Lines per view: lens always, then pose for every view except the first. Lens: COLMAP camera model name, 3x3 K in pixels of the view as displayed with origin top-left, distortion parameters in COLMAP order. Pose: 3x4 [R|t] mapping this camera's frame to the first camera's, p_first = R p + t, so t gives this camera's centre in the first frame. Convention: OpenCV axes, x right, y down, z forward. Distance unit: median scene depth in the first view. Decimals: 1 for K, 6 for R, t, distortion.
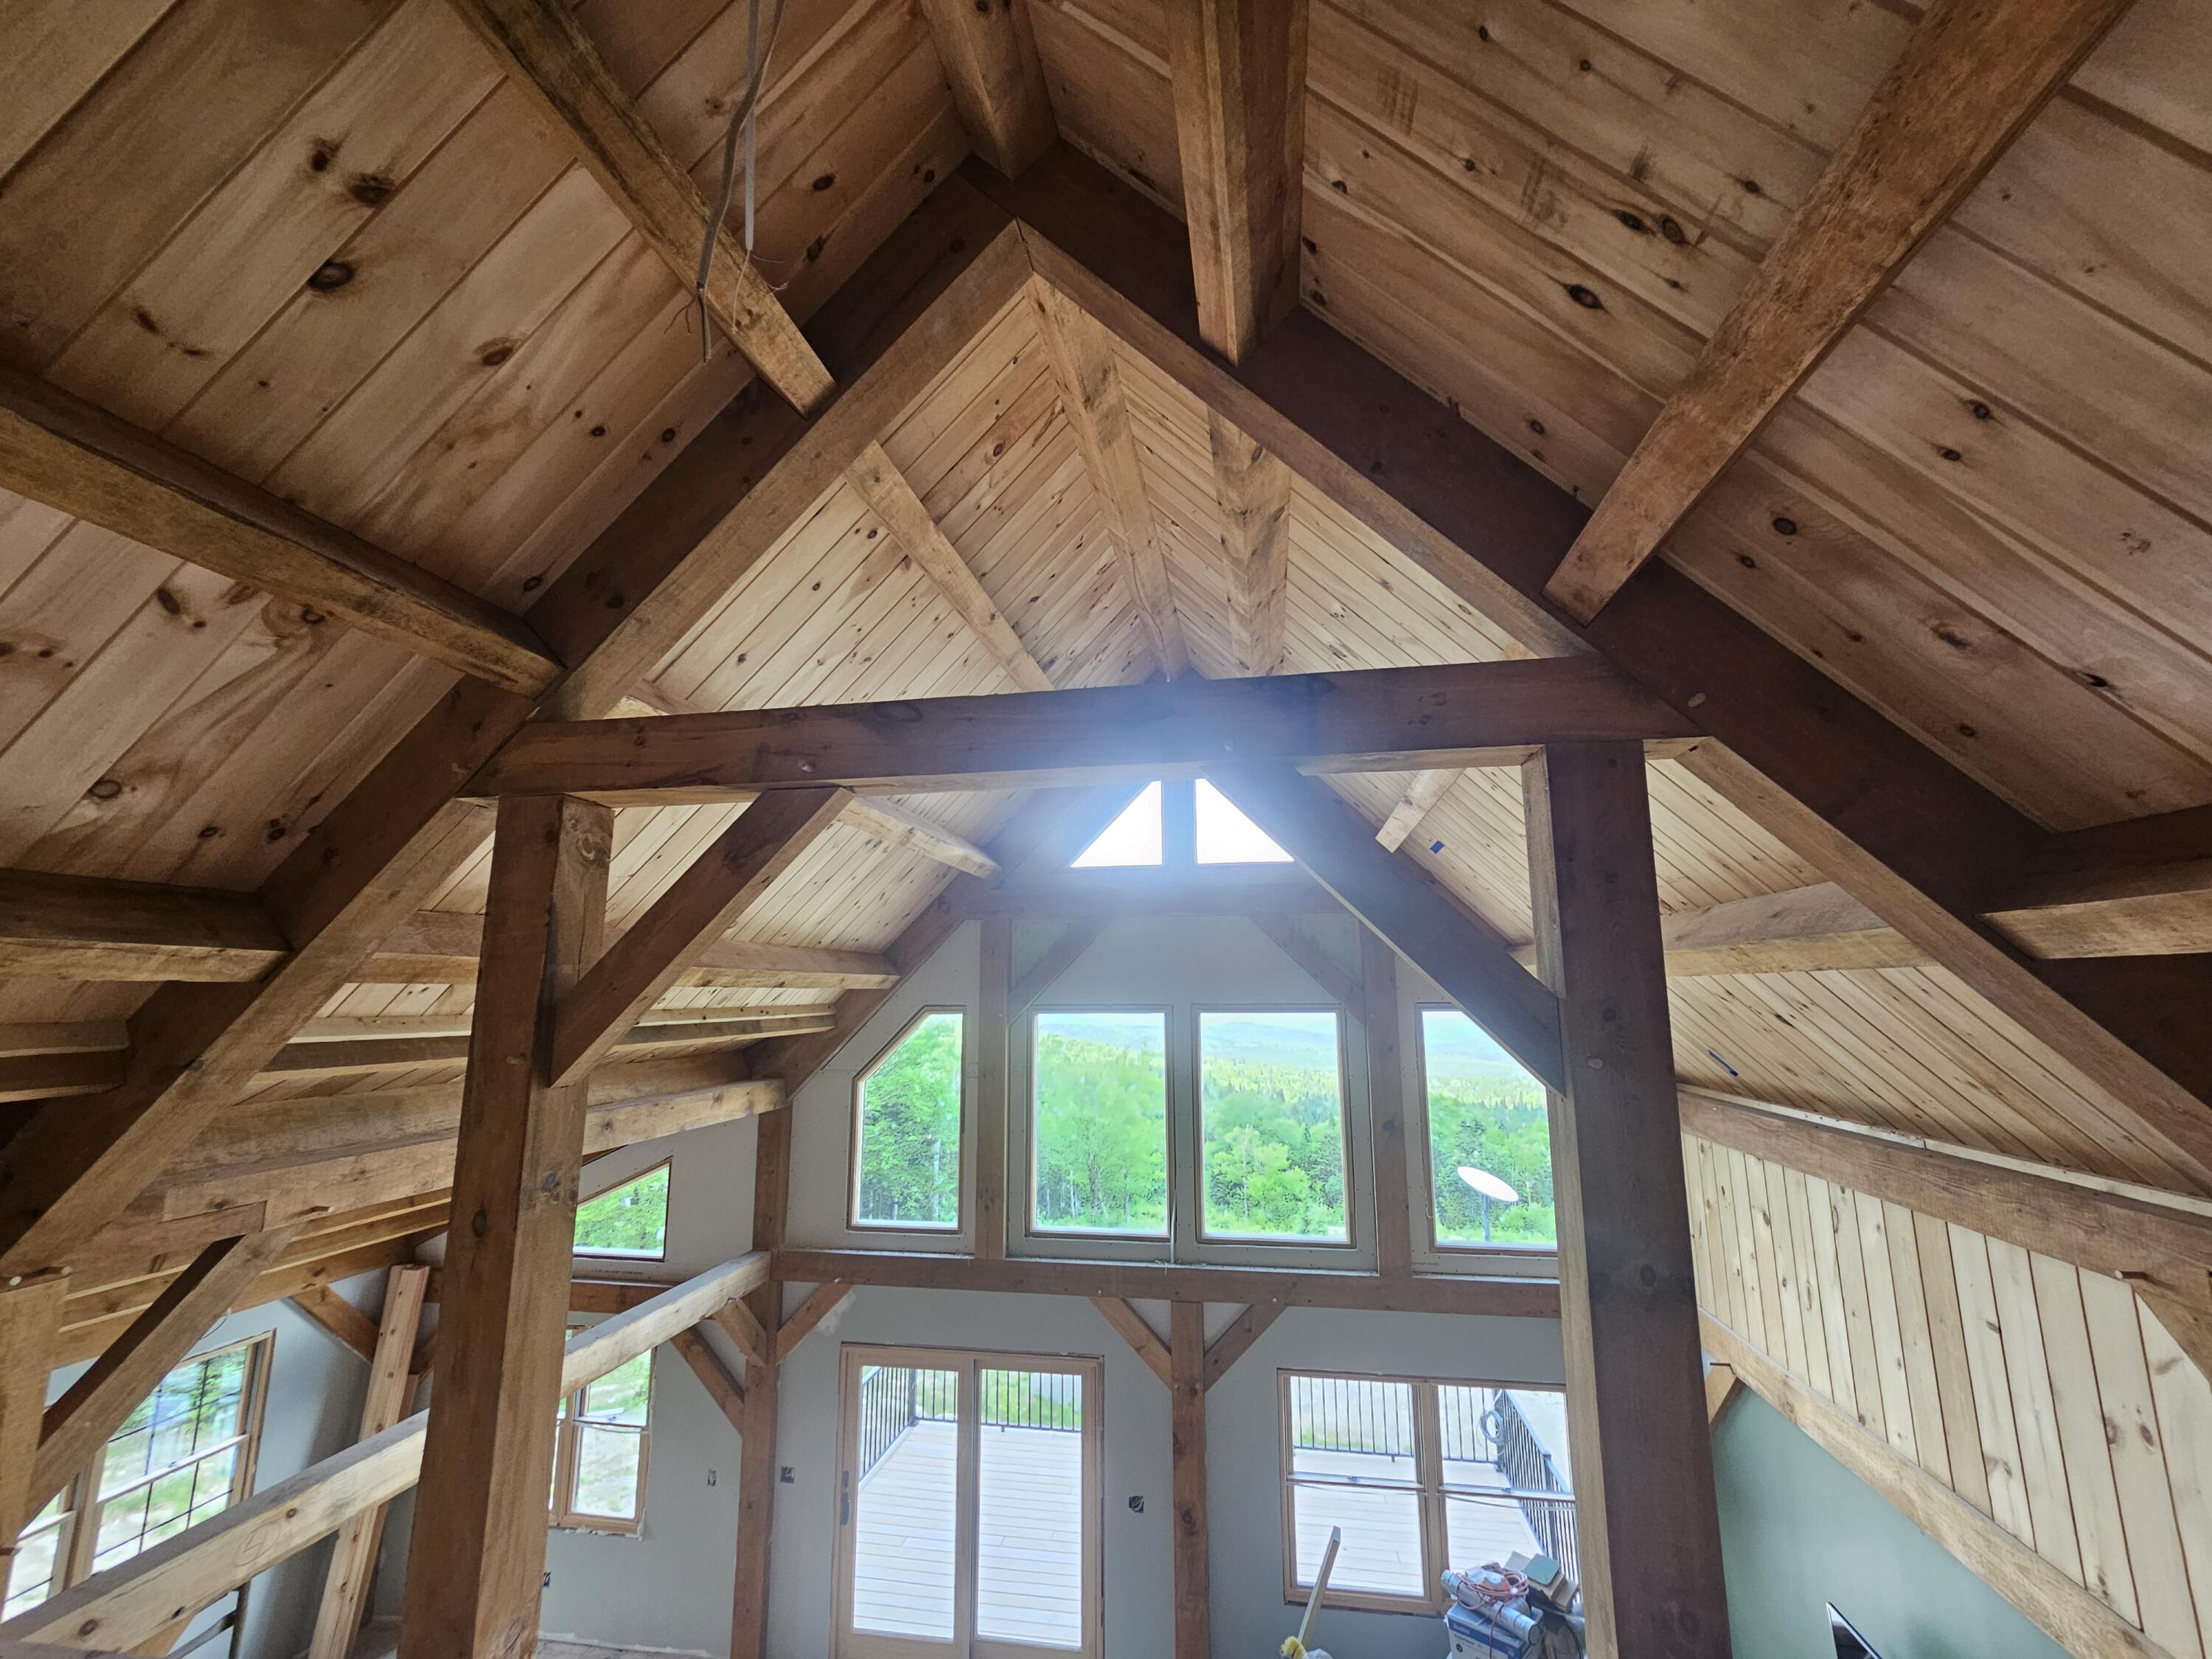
lens RADIAL K [[908.5, 0, 1116.6], [0, 908.5, 845.2], [0, 0, 1]] dist [0.001236, 0.000360]
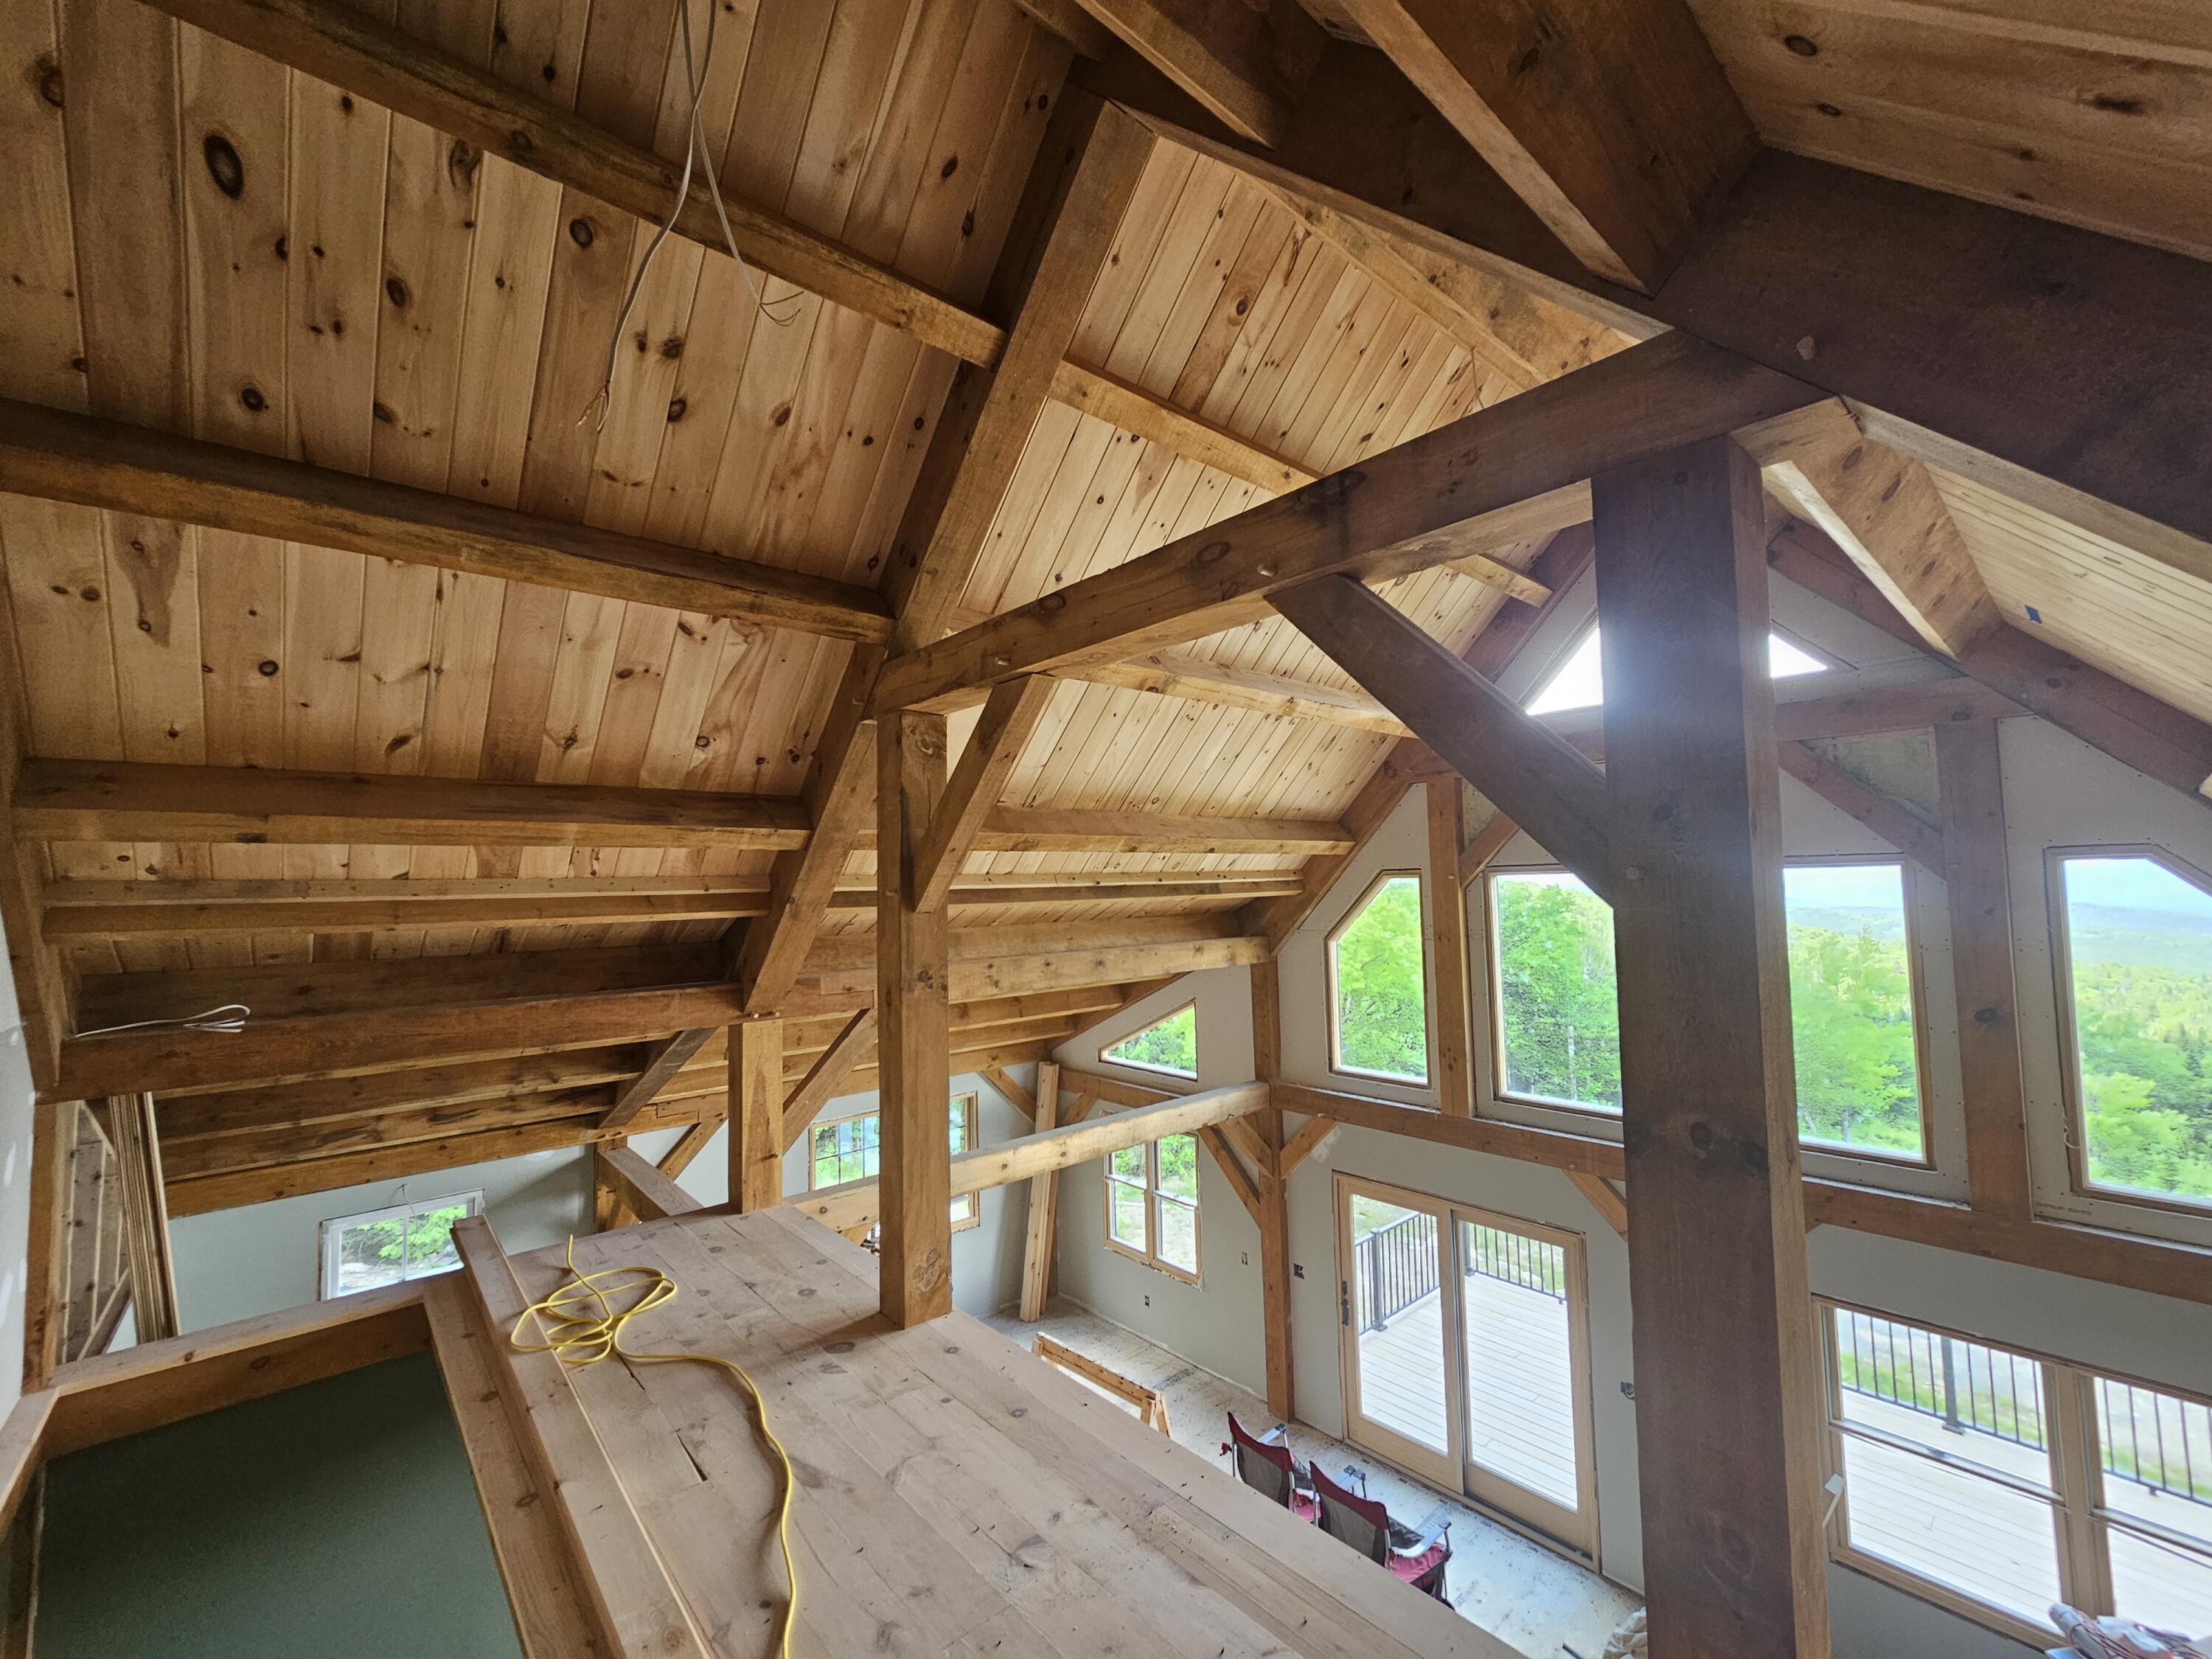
lens RADIAL K [[901.0, 0, 1105.0], [0, 901.0, 837.8], [0, 0, 1]] dist [0.004397, 0.000109]
pose [[0.780763, -0.045377, -0.623177, 0.278321], [0.120248, 0.989628, 0.078596, 0.038209], [0.613147, -0.136301, 0.778122, 0.042697]]
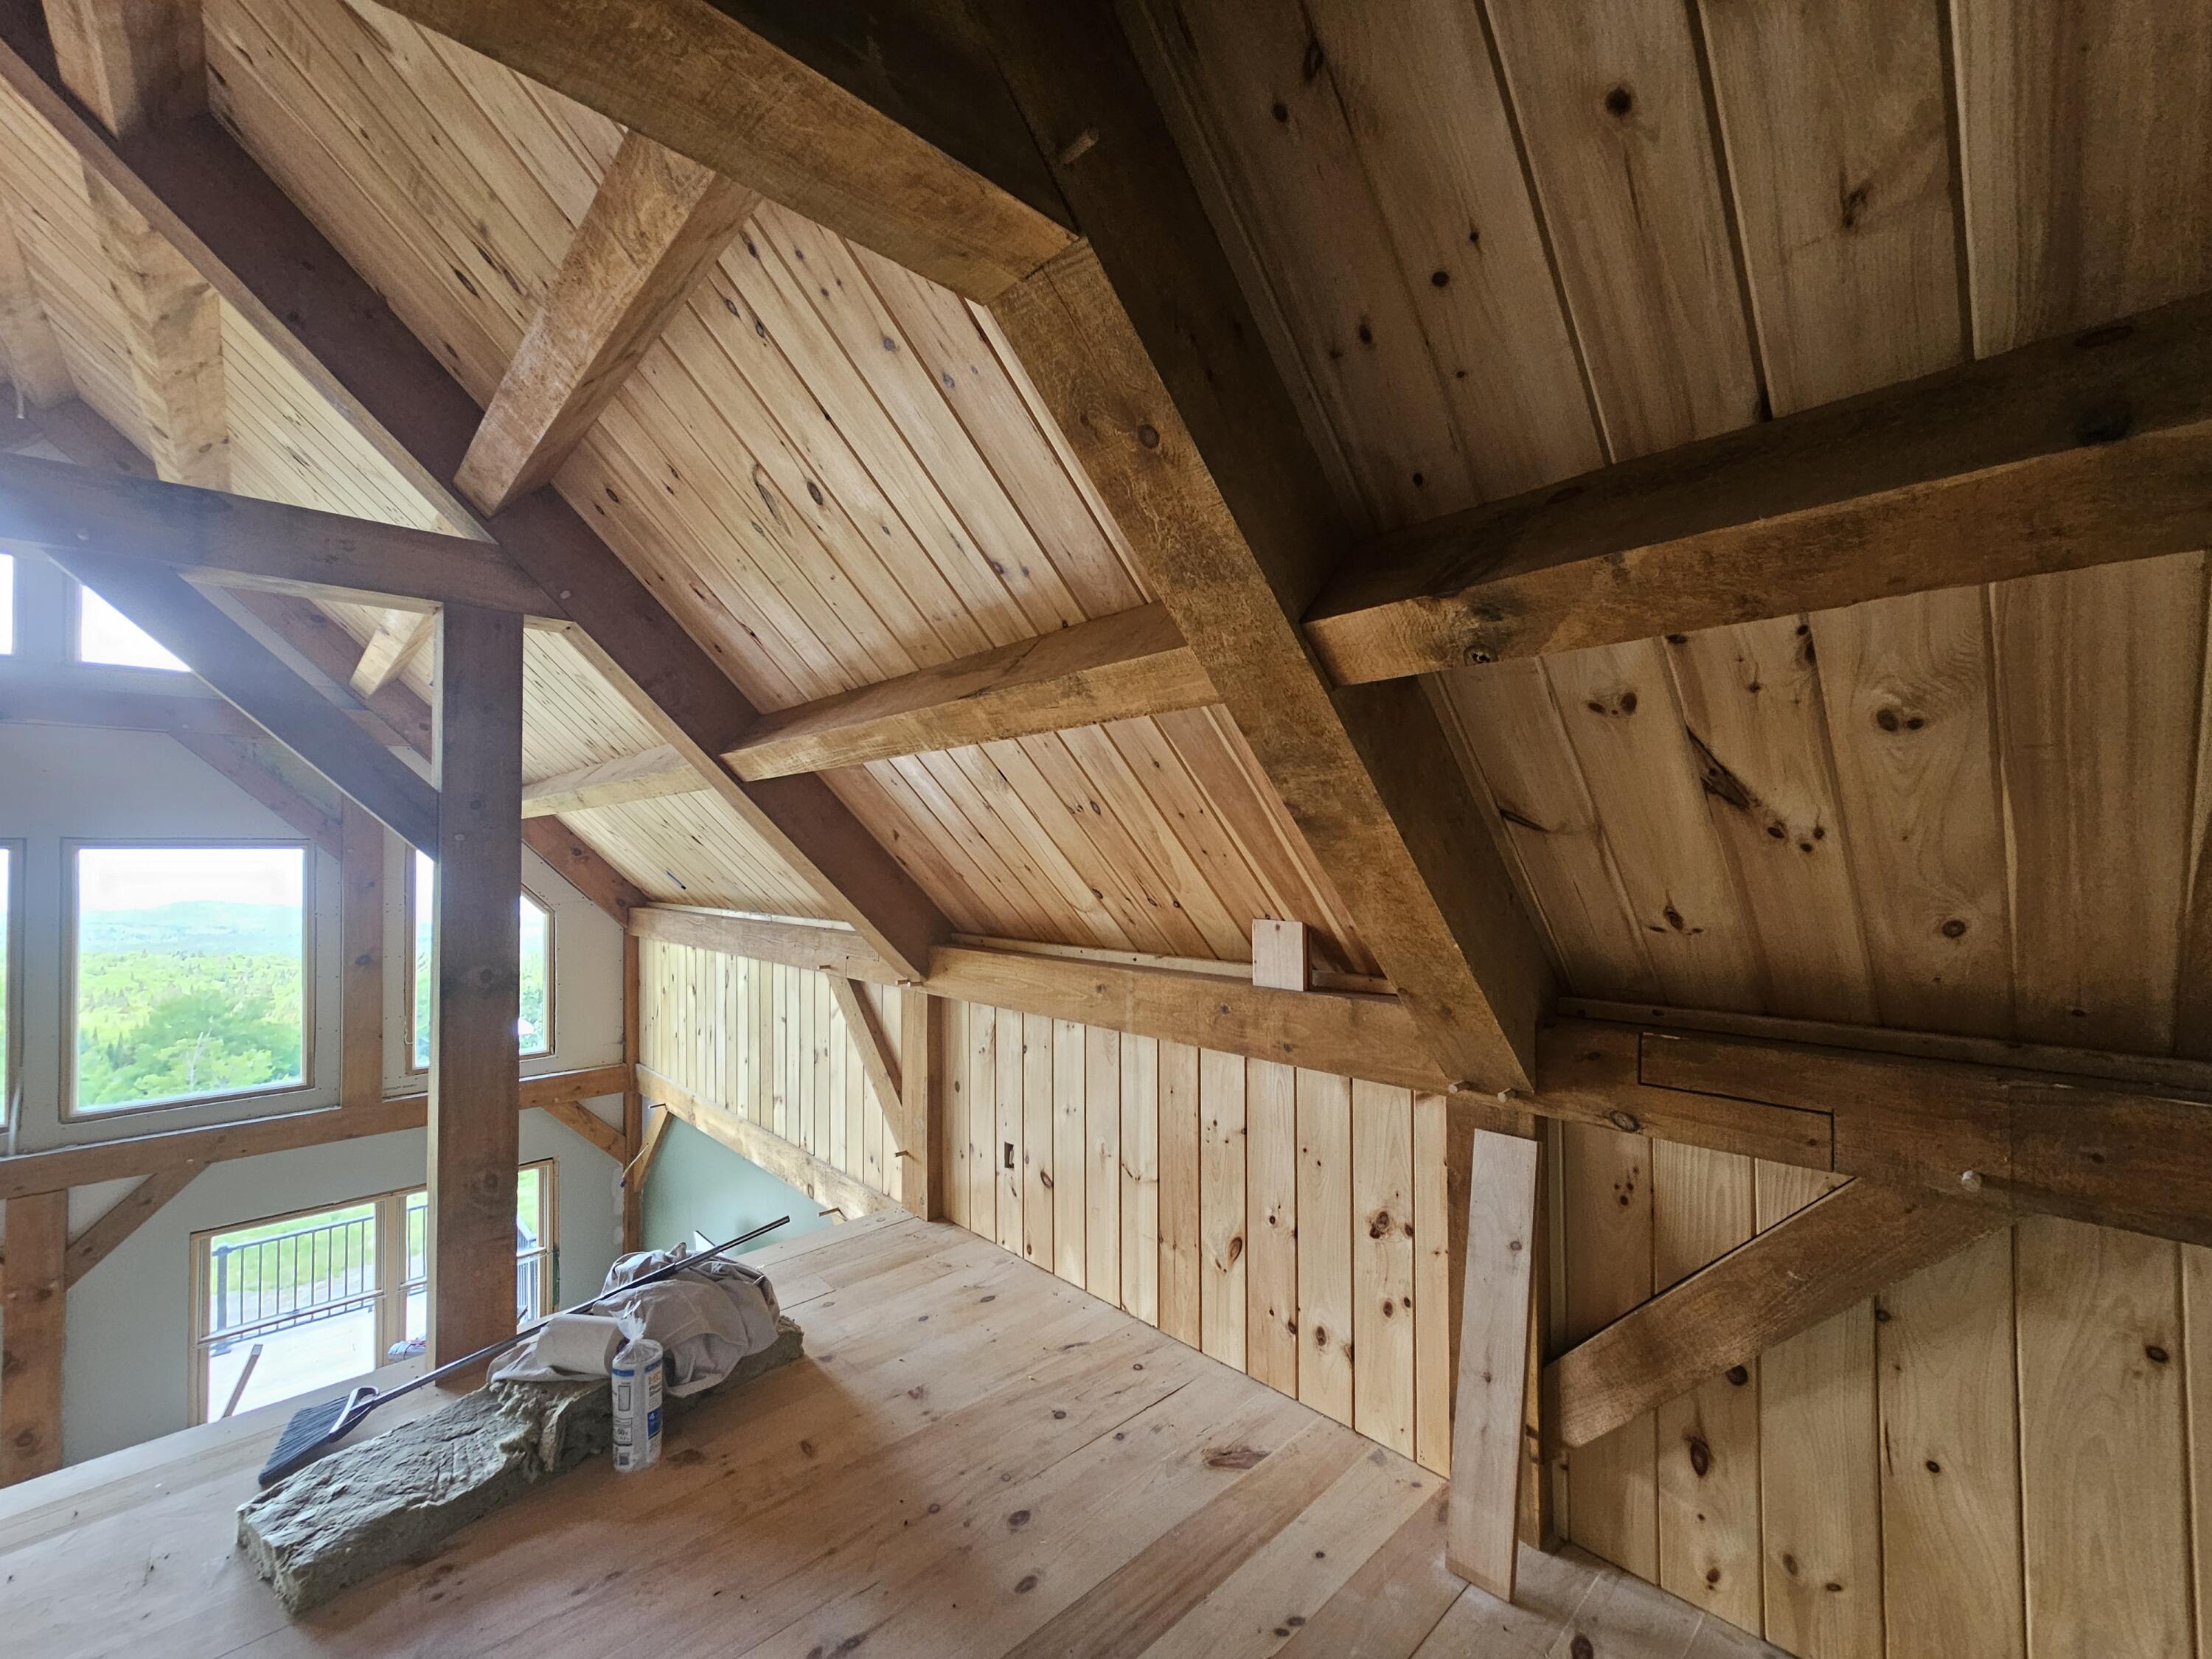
lens RADIAL K [[901.0, 0, 1105.0], [0, 901.0, 837.8], [0, 0, 1]] dist [0.004397, 0.000109]
pose [[0.605876, 0.015233, 0.795413, 0.006886], [-0.124751, 0.989267, 0.076079, 0.003739], [-0.785717, -0.145323, 0.601273, -0.268258]]
